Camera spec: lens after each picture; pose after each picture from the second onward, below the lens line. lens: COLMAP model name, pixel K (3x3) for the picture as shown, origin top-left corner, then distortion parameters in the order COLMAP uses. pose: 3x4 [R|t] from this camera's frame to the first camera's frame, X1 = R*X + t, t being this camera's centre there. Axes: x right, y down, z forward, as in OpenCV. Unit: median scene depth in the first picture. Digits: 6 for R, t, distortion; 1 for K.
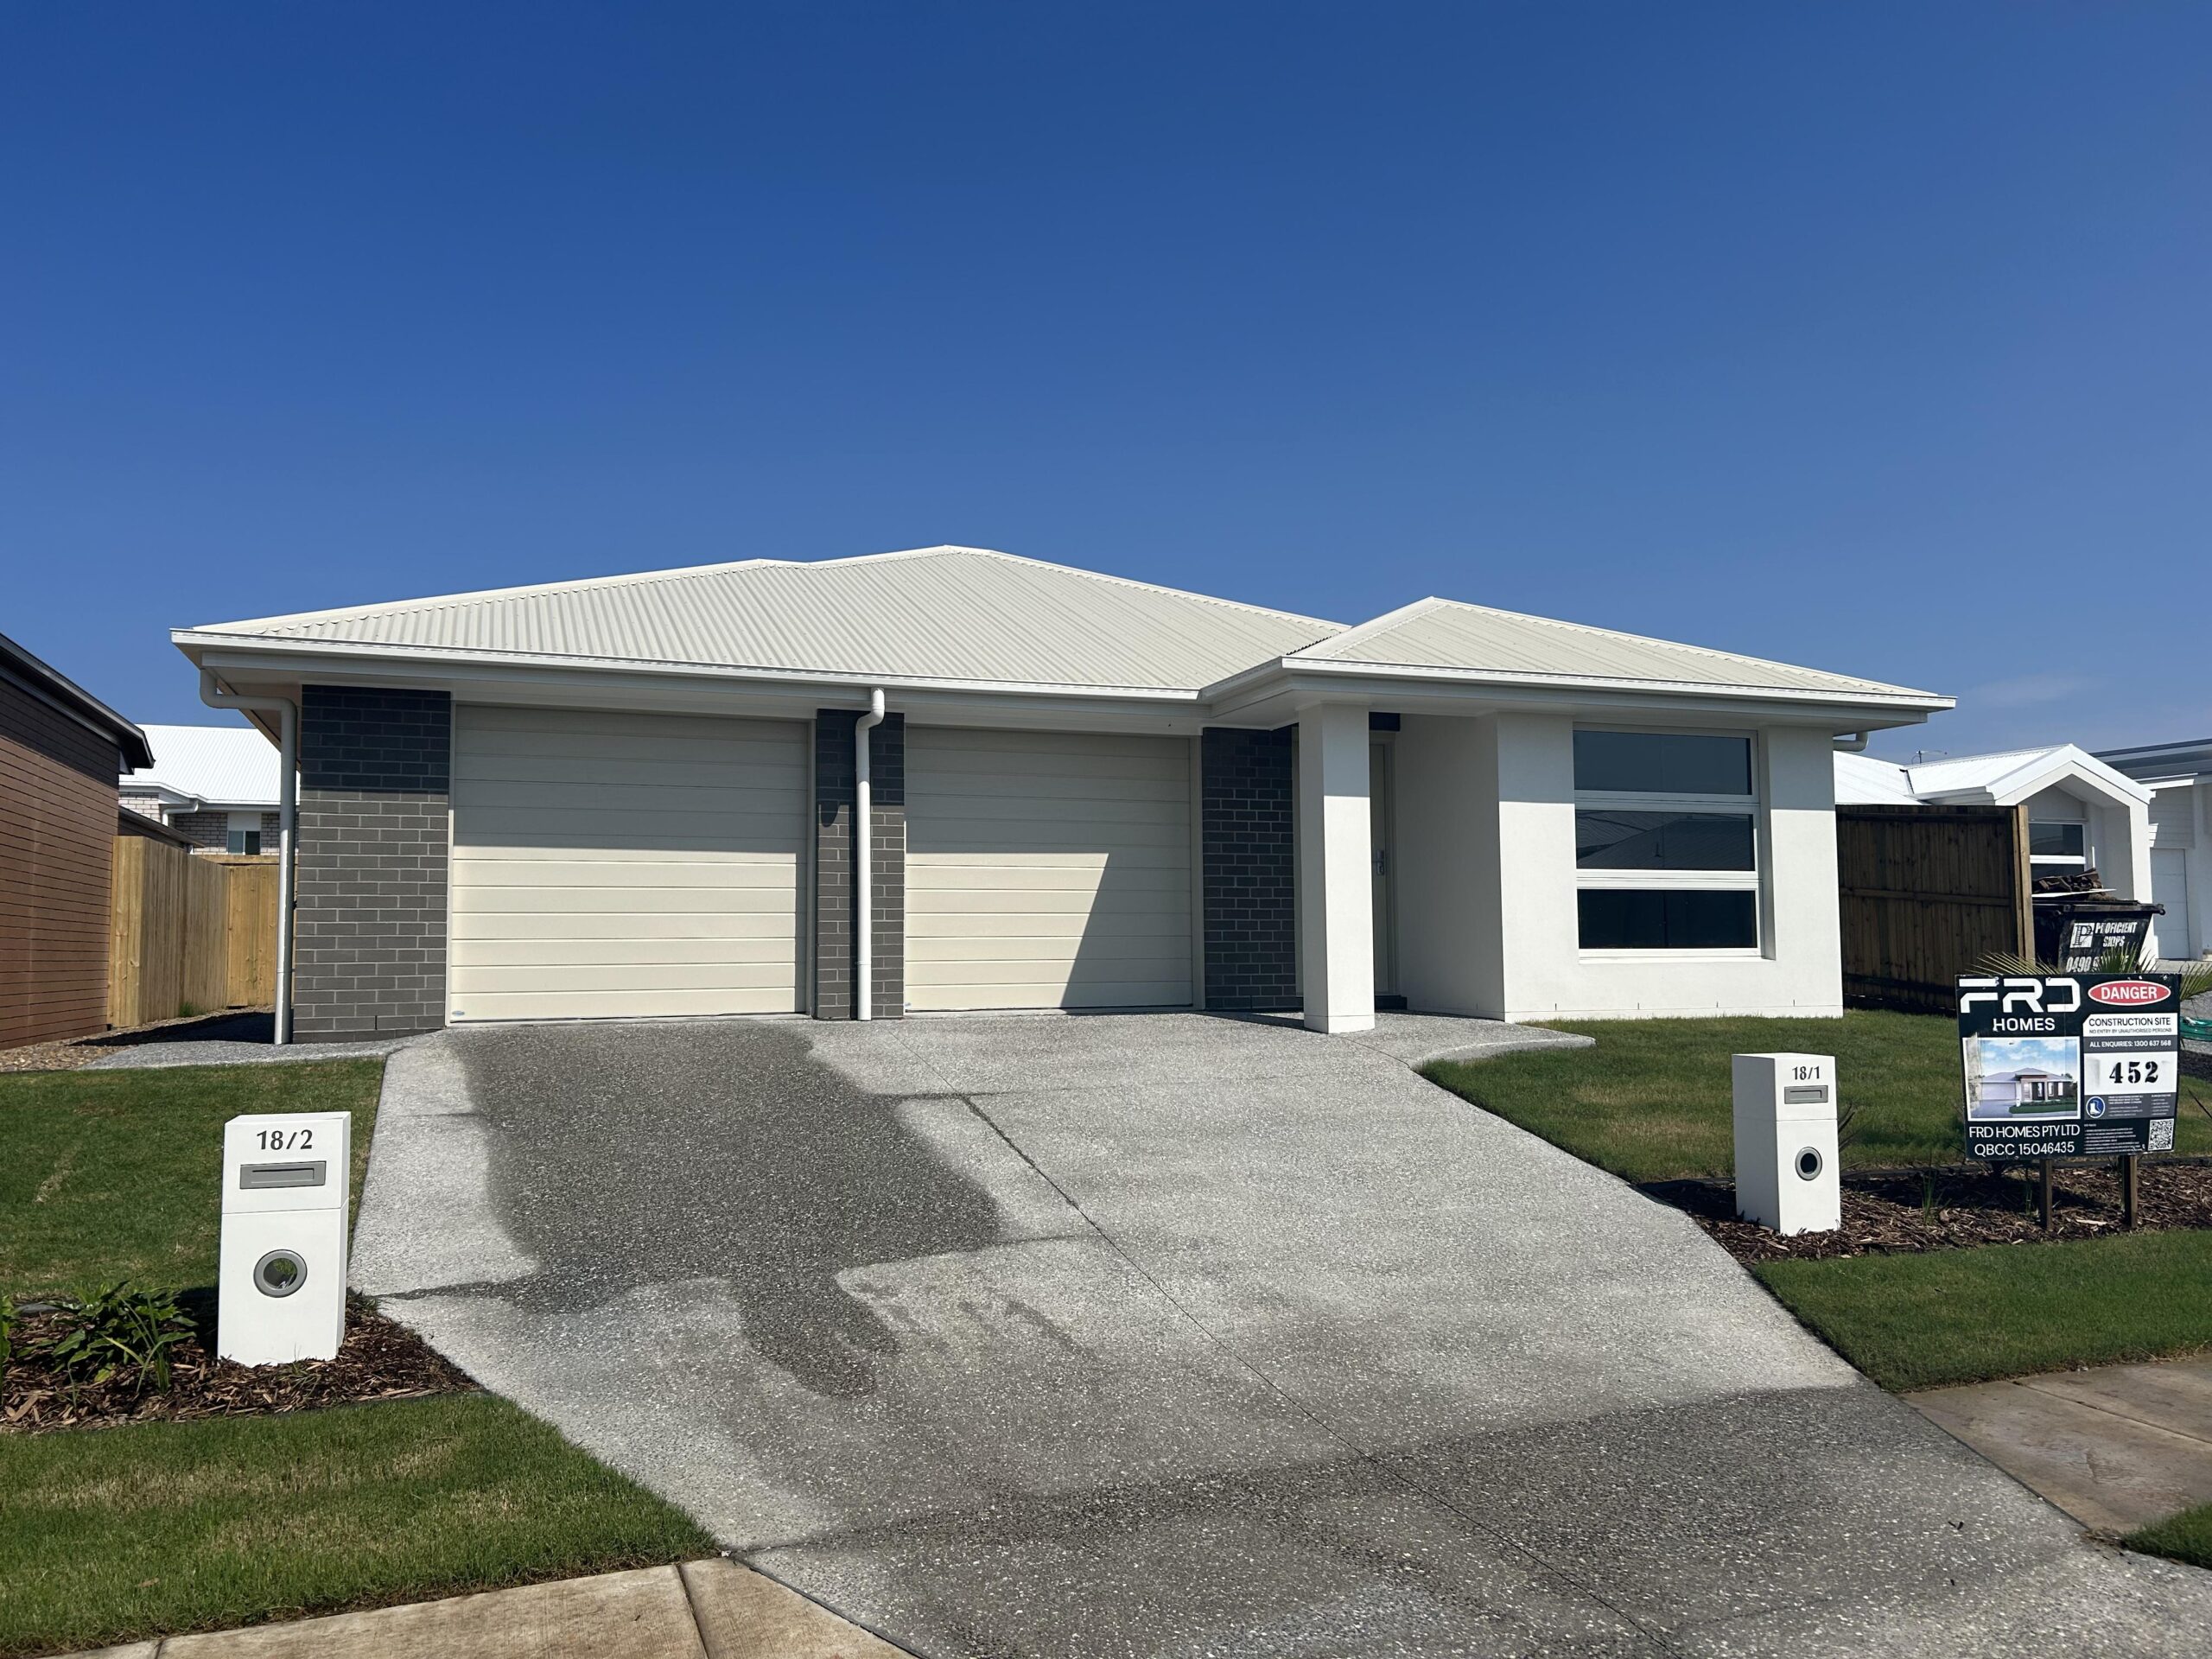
lens RADIAL K [[1662.1, 0, 1111.0], [0, 1662.1, 824.1], [0, 0, 1]] dist [0.054510, -0.047875]
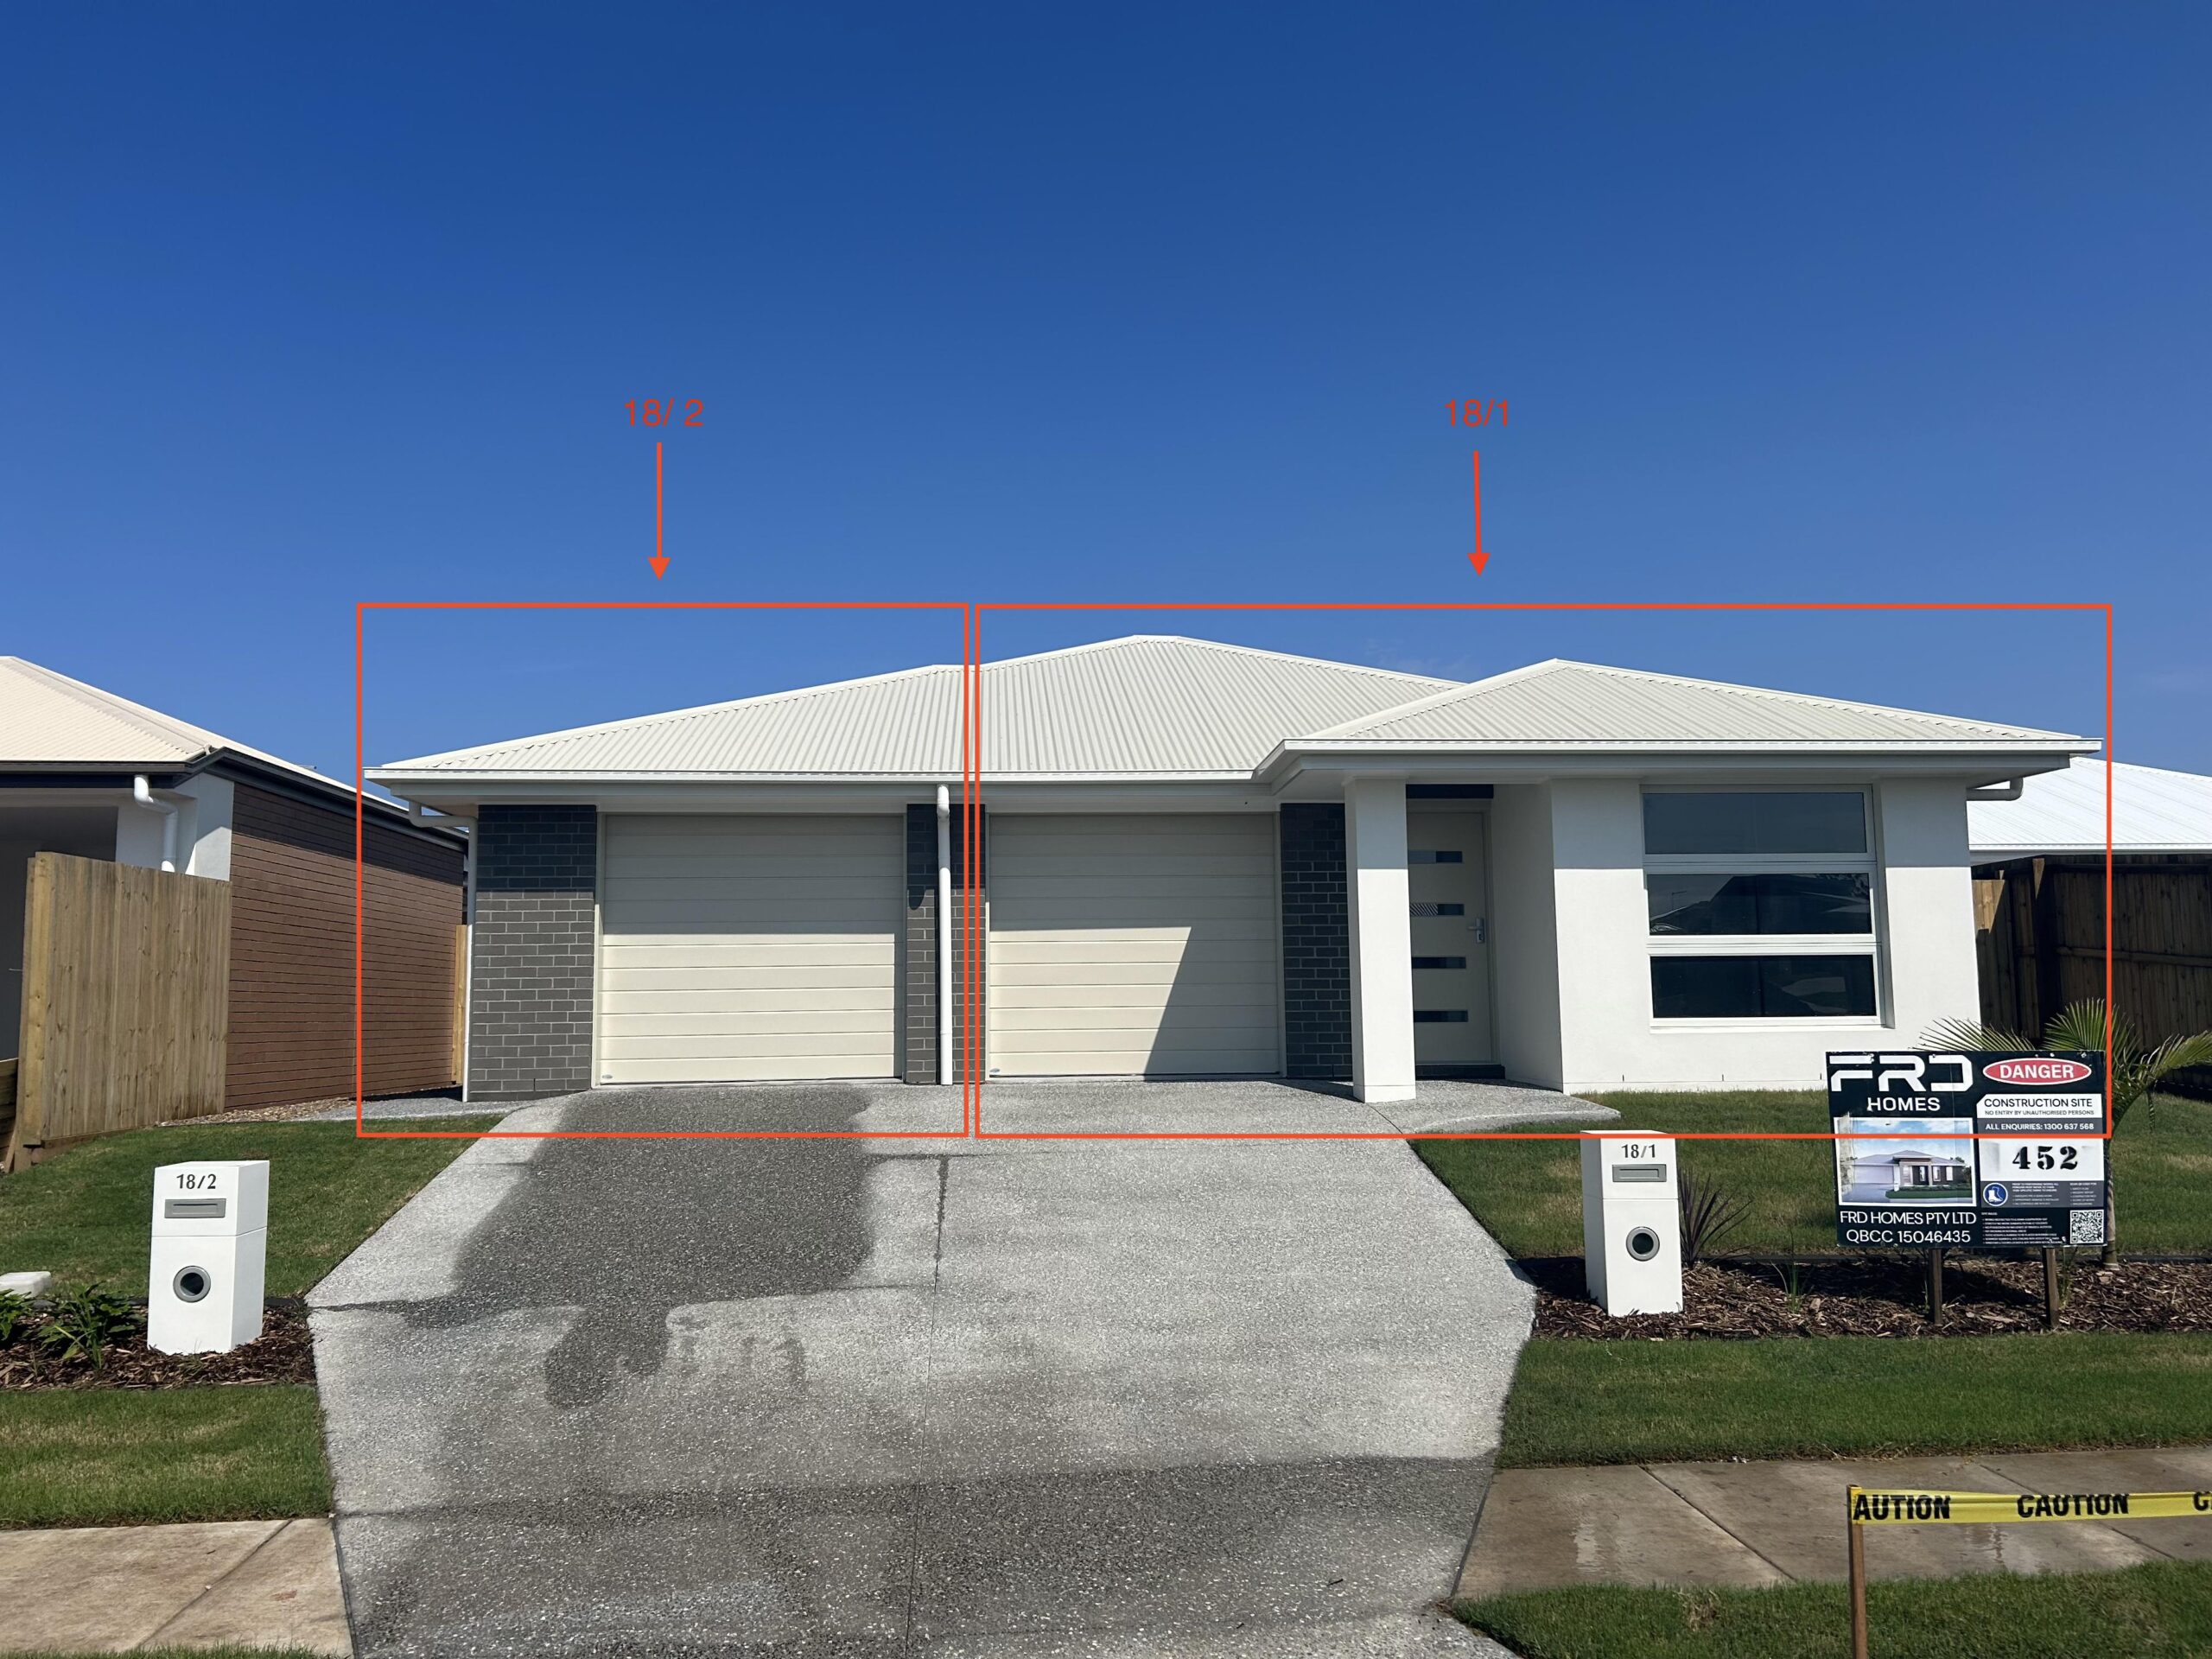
lens RADIAL K [[1662.1, 0, 1104.1], [0, 1662.1, 824.3], [0, 0, 1]] dist [0.054510, -0.047875]
pose [[0.956626, -0.036555, -0.289017, 0.327180], [0.026931, 0.998945, -0.037206, -0.012794], [0.290072, 0.027808, 0.956601, -0.033156]]
